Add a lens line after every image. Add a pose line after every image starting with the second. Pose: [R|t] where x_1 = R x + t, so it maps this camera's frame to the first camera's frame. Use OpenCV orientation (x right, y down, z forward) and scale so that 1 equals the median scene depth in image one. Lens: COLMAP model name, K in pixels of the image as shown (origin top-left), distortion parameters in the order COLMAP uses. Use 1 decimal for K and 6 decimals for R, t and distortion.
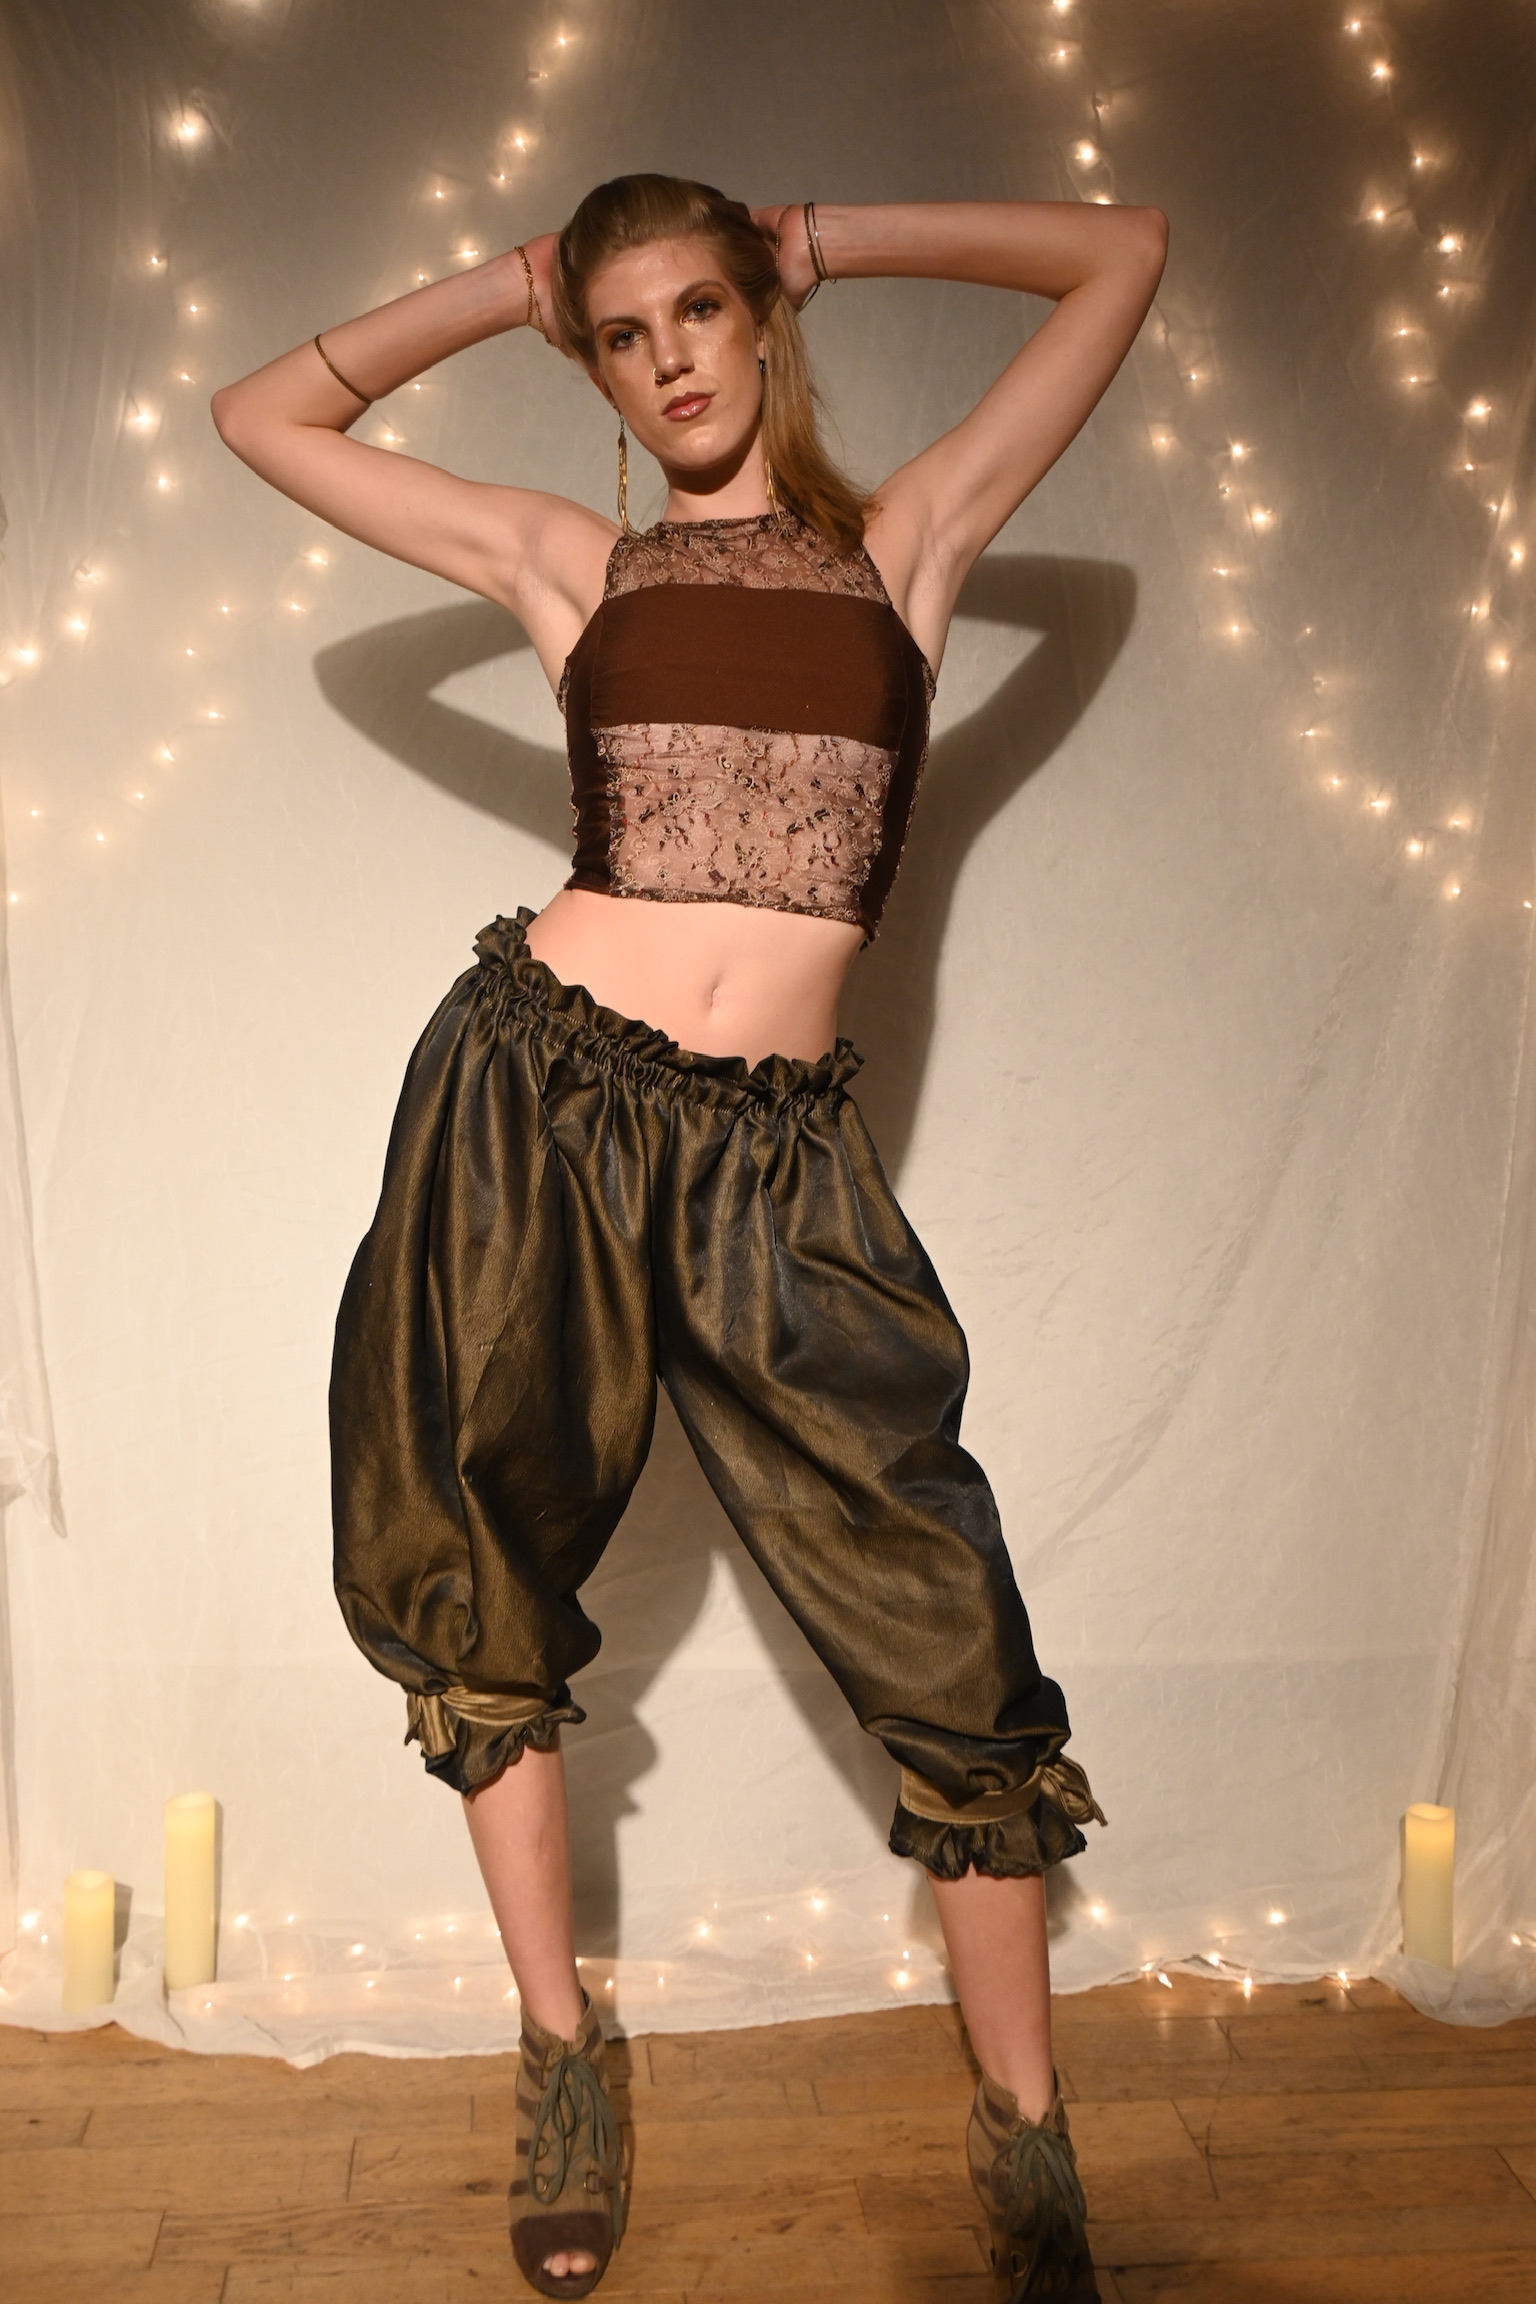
lens RADIAL K [[2642.7, 0, 776.4], [0, 2642.7, 1147.1], [0, 0, 1]] dist [0.004256, 0.020862]
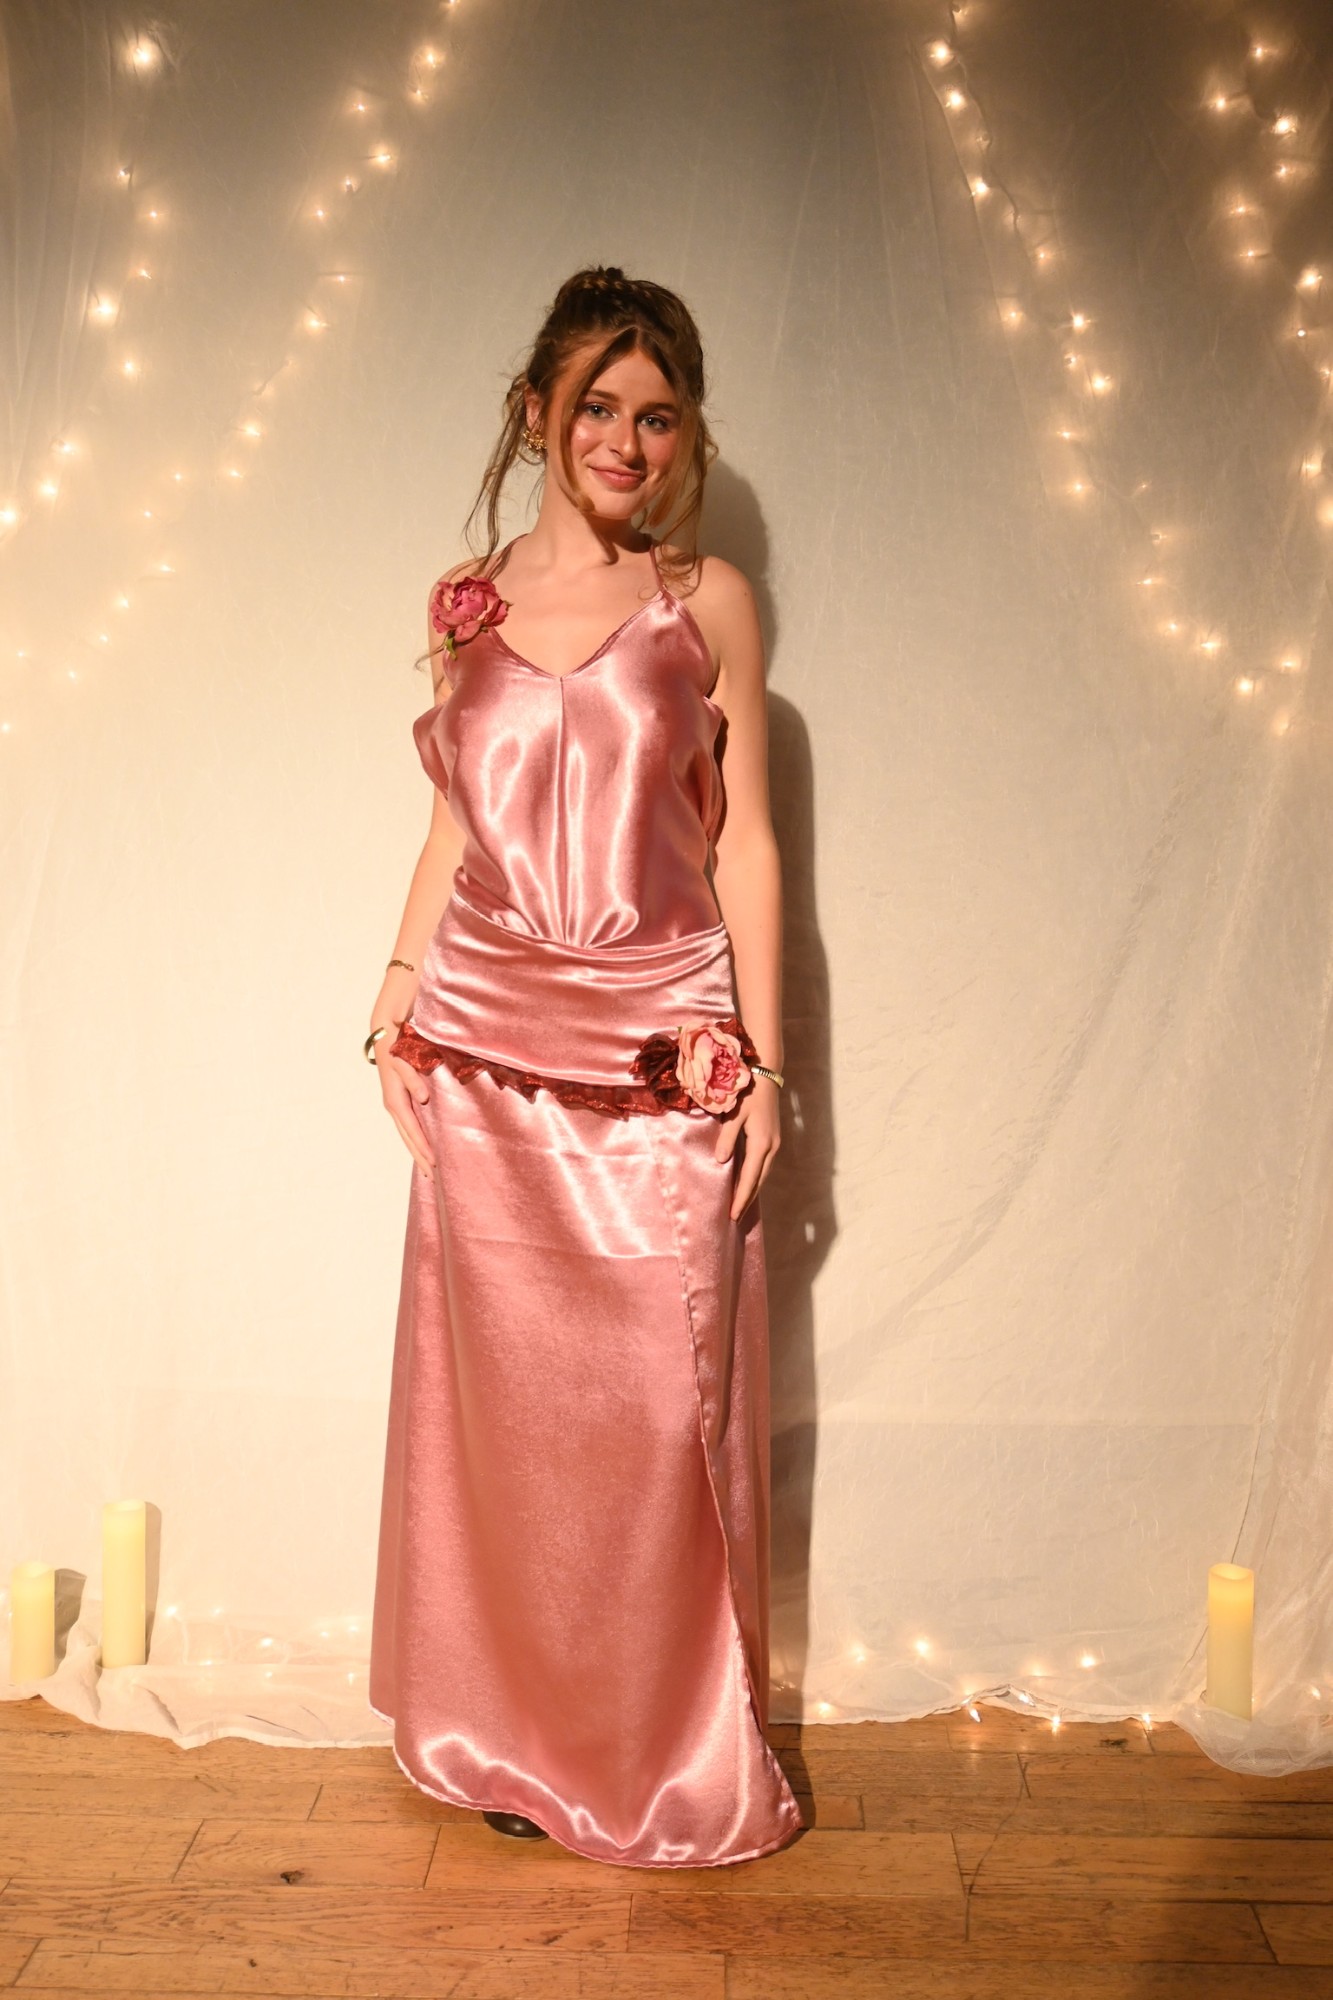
lens RADIAL K [[1986.6, 0, 666.5], [0, 1986.6, 1000.0], [0, 0, 1]] dist [0.000232, 0.018205]
pose [[0.991645, 0.017230, -0.127841, 0.118145], [-0.017317, 0.999850, 0.000434, 0.021463], [0.127829, 0.001783, 0.991795, 0.166280]]
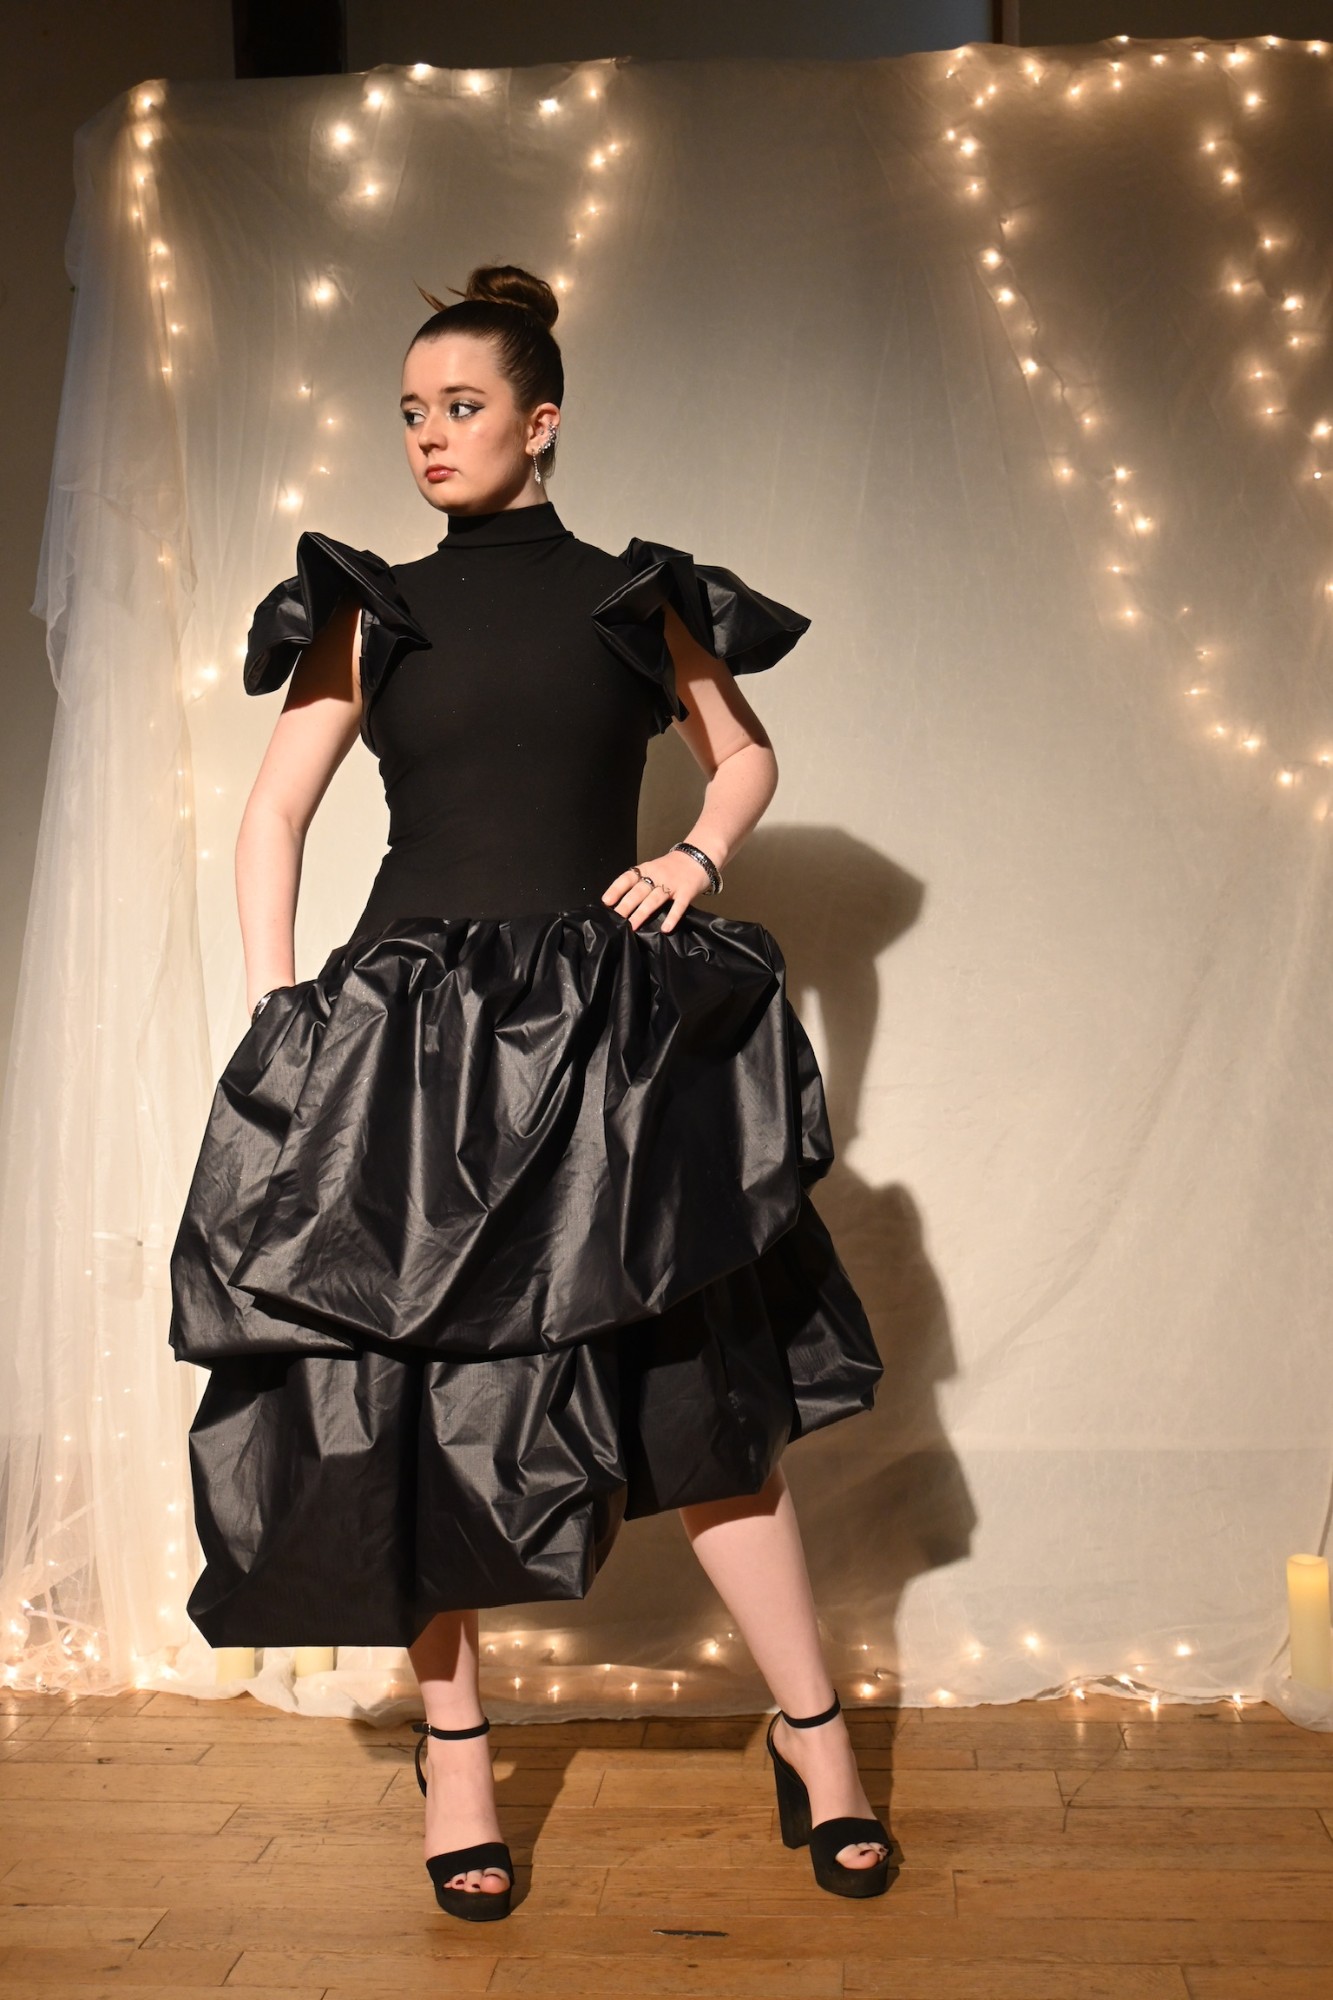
lens RADIAL K [[2196.2, 0, 666.5], [0, 2196.2, 1000.0], [0, 0, 1]] dist [0.017062, -0.000490]
pose [[0.982555, -0.025866, -0.184163, 0.151870], [0.006707, 0.994565, -0.103902, 0.100107], [0.185849, 0.100855, 0.977389, -0.051310]]
